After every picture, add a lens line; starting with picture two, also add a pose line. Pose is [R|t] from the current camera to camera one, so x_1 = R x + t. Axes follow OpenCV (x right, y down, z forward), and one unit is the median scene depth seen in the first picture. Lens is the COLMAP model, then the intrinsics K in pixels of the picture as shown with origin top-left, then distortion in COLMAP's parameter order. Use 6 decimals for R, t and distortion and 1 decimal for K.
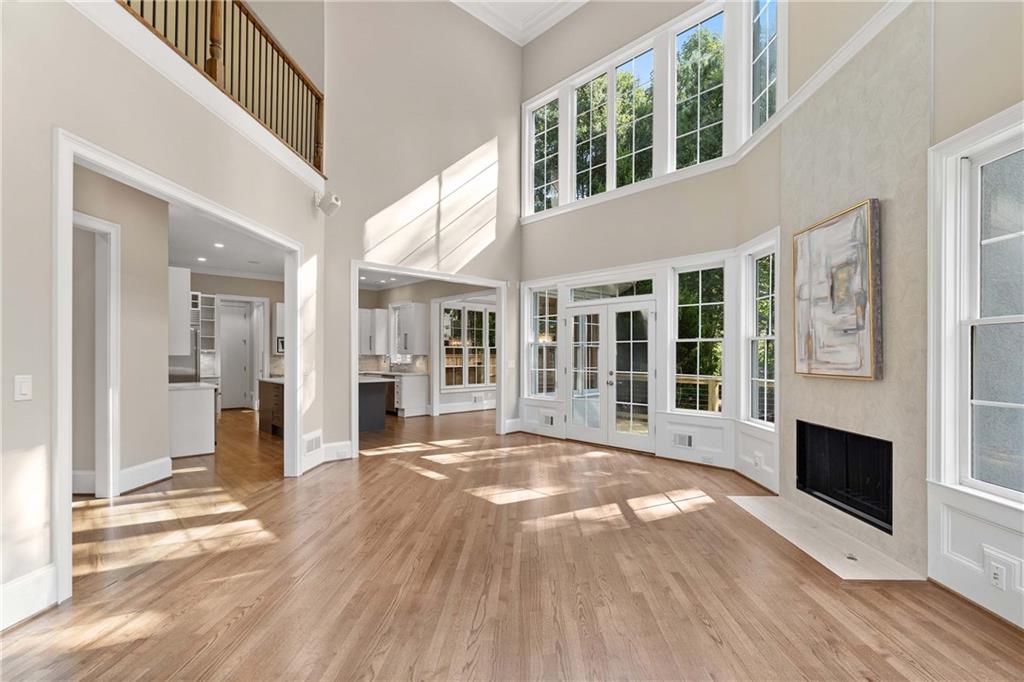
lens RADIAL K [[482.9, 0, 512.0], [0, 482.9, 341.0], [0, 0, 1]] dist [-0.000166, -0.000015]
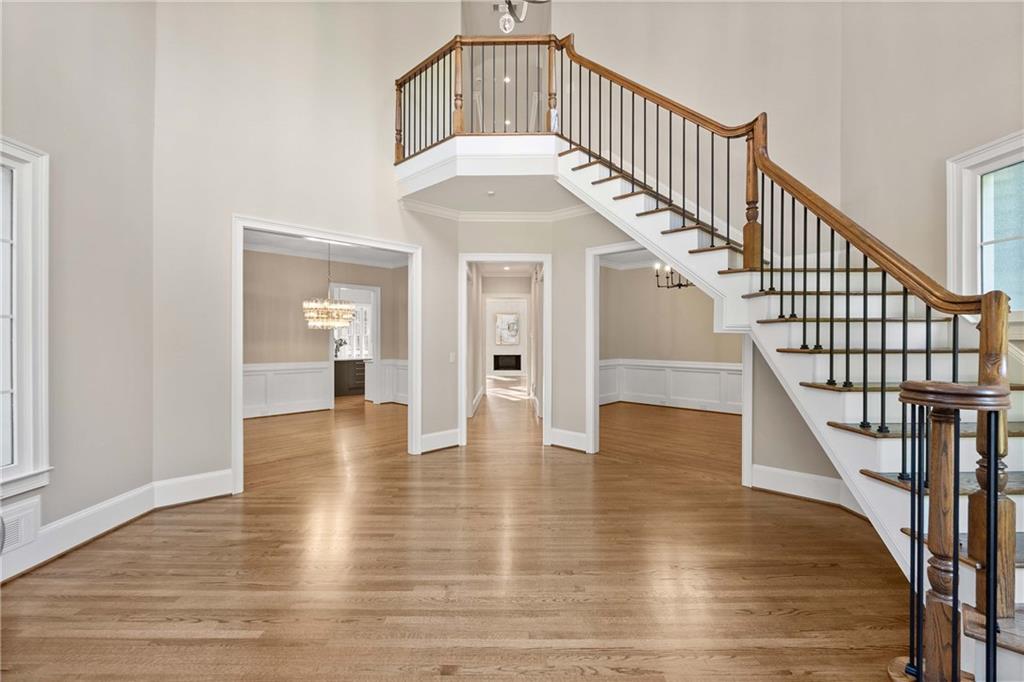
lens RADIAL K [[462.1, 0, 512.0], [0, 462.1, 341.0], [0, 0, 1]] dist [-0.000112, -0.000008]
pose [[-0.049466, -0.009408, 0.998731, -1.170408], [-0.006918, 0.999935, 0.009077, -0.002034], [-0.998752, -0.006460, -0.049528, 0.333037]]
